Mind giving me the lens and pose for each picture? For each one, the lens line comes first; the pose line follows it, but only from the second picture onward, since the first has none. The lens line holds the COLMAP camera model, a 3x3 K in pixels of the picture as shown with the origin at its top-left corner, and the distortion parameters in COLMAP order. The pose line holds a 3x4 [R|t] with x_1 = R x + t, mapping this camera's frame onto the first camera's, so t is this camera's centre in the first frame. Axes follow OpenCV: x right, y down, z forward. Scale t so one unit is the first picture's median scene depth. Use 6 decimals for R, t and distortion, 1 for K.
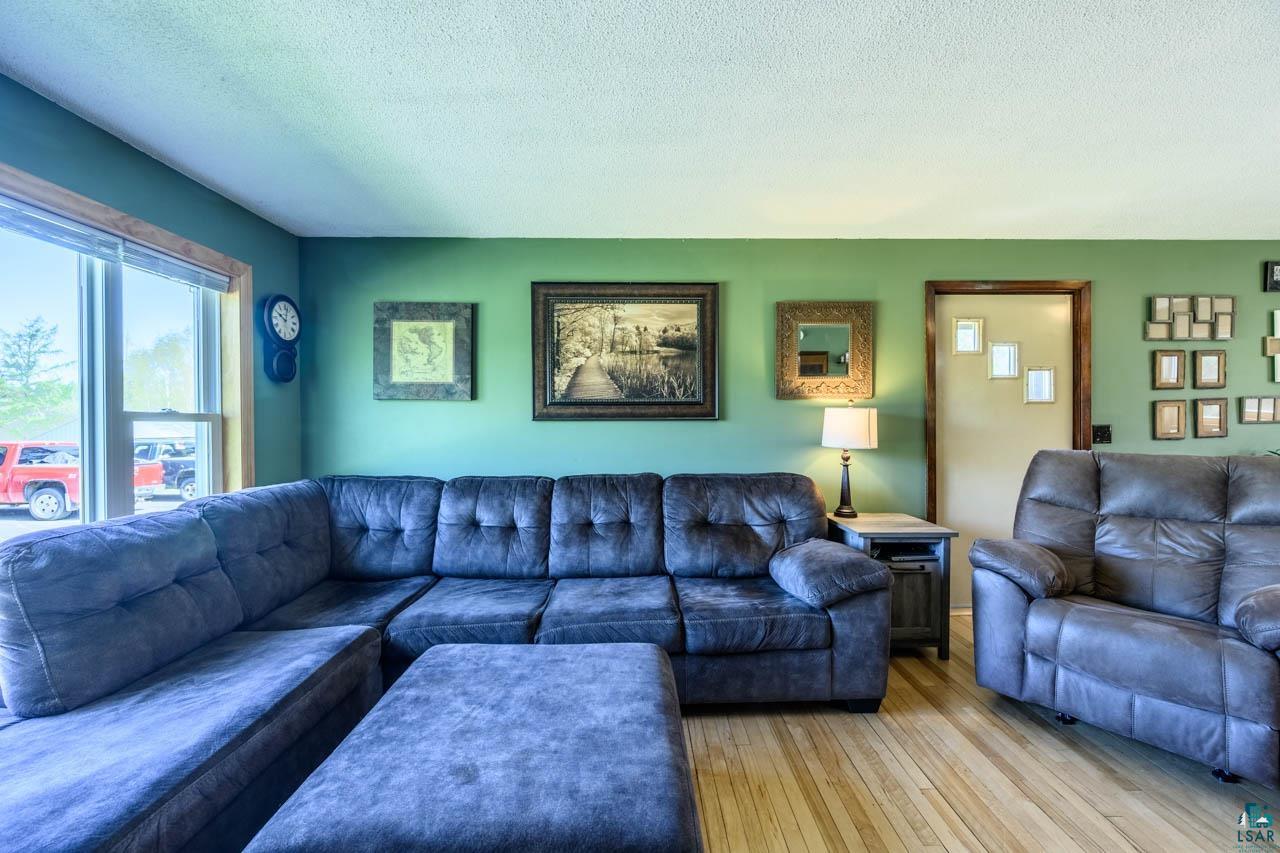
lens RADIAL K [[501.7, 0, 640.2], [0, 501.7, 424.5], [0, 0, 1]] dist [0.001591, -0.000133]
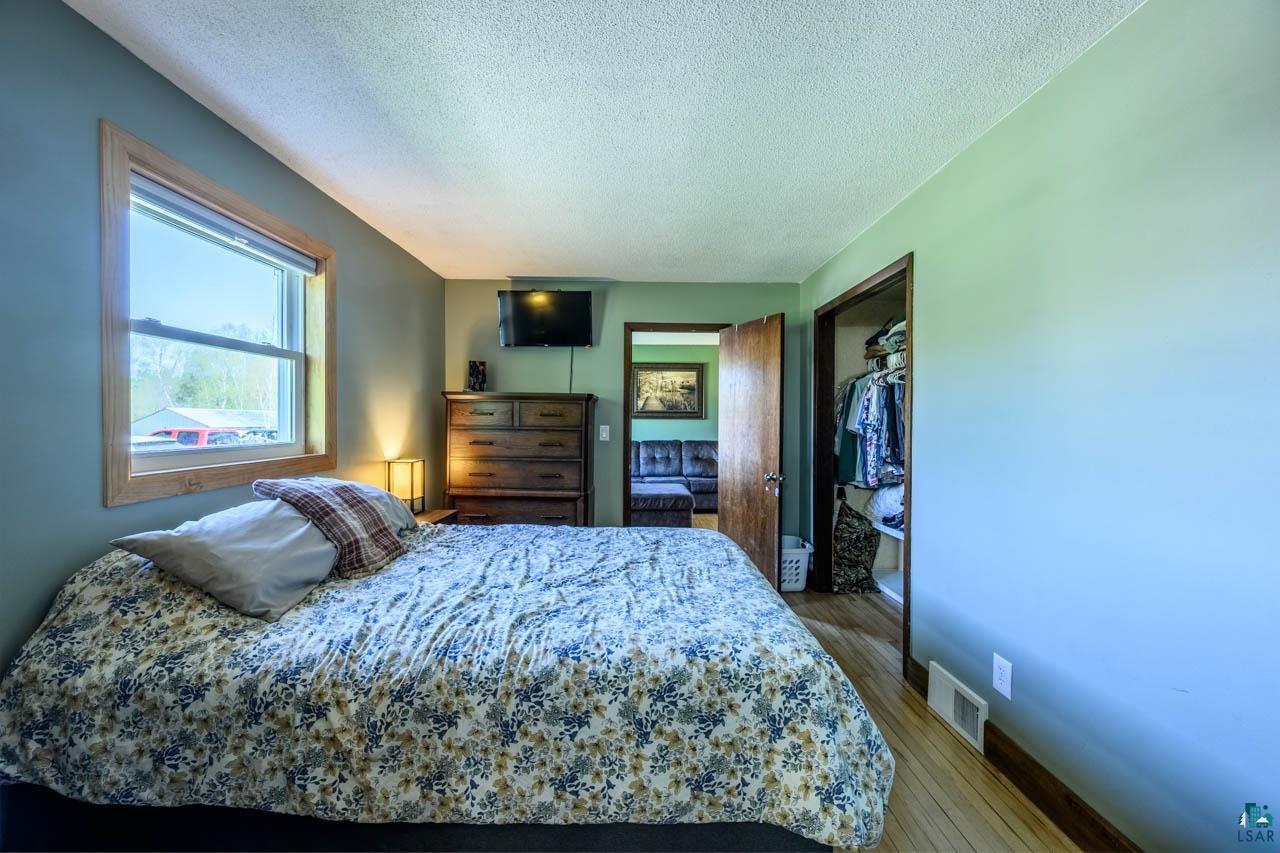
lens RADIAL K [[501.7, 0, 640.2], [0, 501.7, 424.5], [0, 0, 1]] dist [0.001591, -0.000133]
pose [[0.999939, 0.010056, -0.004525, -0.146218], [-0.010007, 0.999892, 0.010763, -0.006840], [0.004633, -0.010718, 0.999932, -1.463537]]
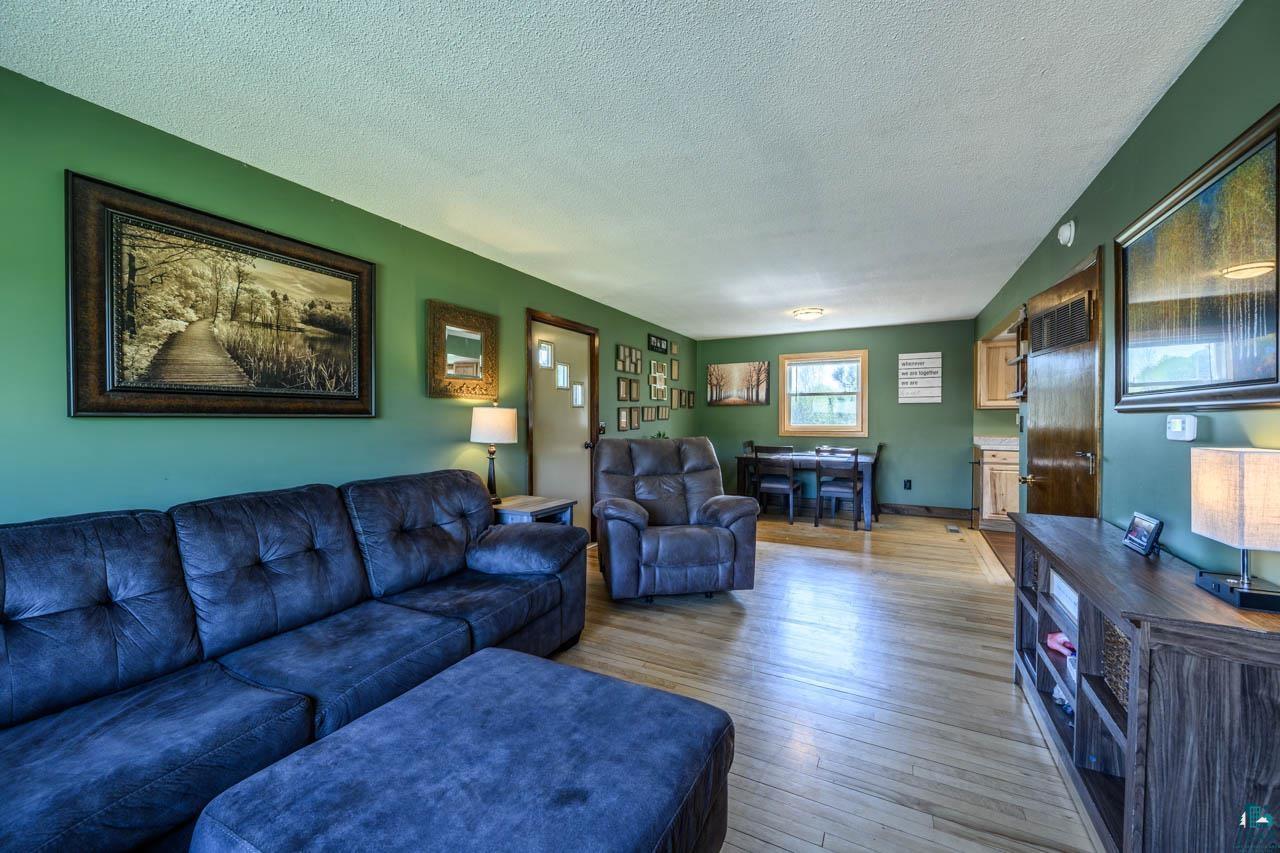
lens RADIAL K [[501.7, 0, 640.2], [0, 501.7, 424.5], [0, 0, 1]] dist [0.001591, -0.000133]
pose [[0.470101, -0.006121, 0.882591, -0.413151], [0.003877, 0.999981, 0.004870, 0.000494], [-0.882604, 0.001132, 0.470116, 0.167542]]
